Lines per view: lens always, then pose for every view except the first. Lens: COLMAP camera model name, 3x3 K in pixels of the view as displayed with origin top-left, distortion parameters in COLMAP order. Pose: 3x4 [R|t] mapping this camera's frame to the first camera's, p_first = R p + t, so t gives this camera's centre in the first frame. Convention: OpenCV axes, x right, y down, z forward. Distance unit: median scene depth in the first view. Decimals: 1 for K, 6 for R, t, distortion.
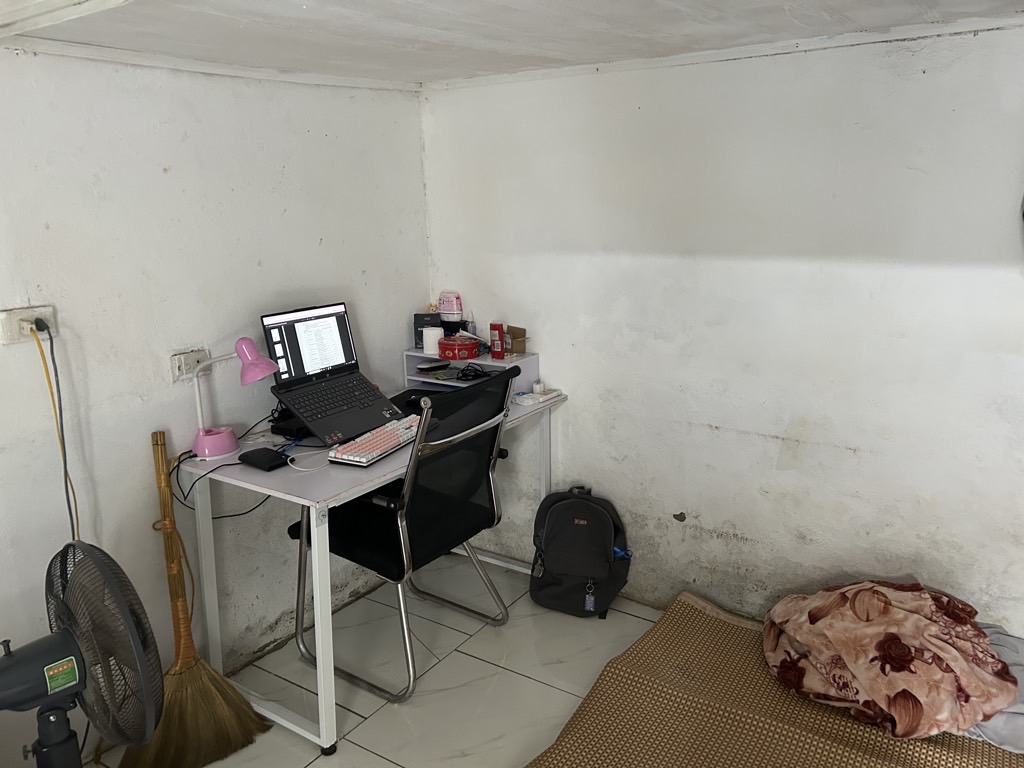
lens RADIAL K [[799.6, 0, 494.9], [0, 799.6, 381.0], [0, 0, 1]] dist [0.061983, -0.082202]
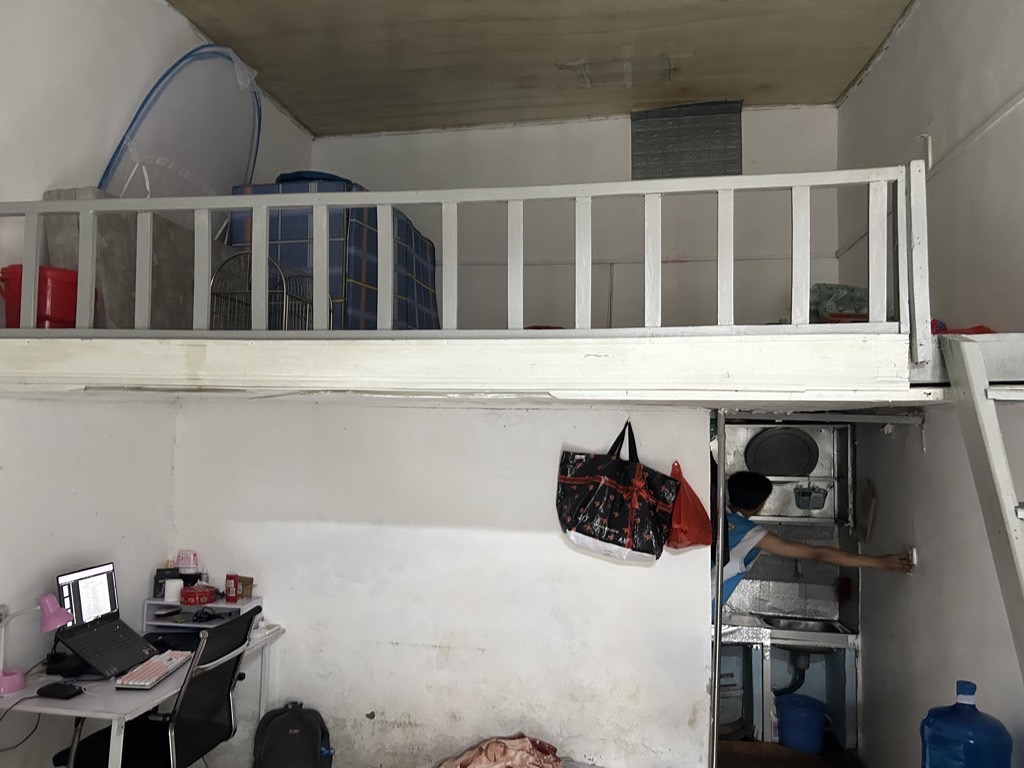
lens RADIAL K [[799.6, 0, 494.9], [0, 799.6, 381.0], [0, 0, 1]] dist [0.061983, -0.082202]
pose [[0.909508, 0.065041, 0.410566, -0.185054], [0.058275, 0.957980, -0.280854, 0.022578], [-0.411581, 0.279364, 0.867500, -0.454333]]
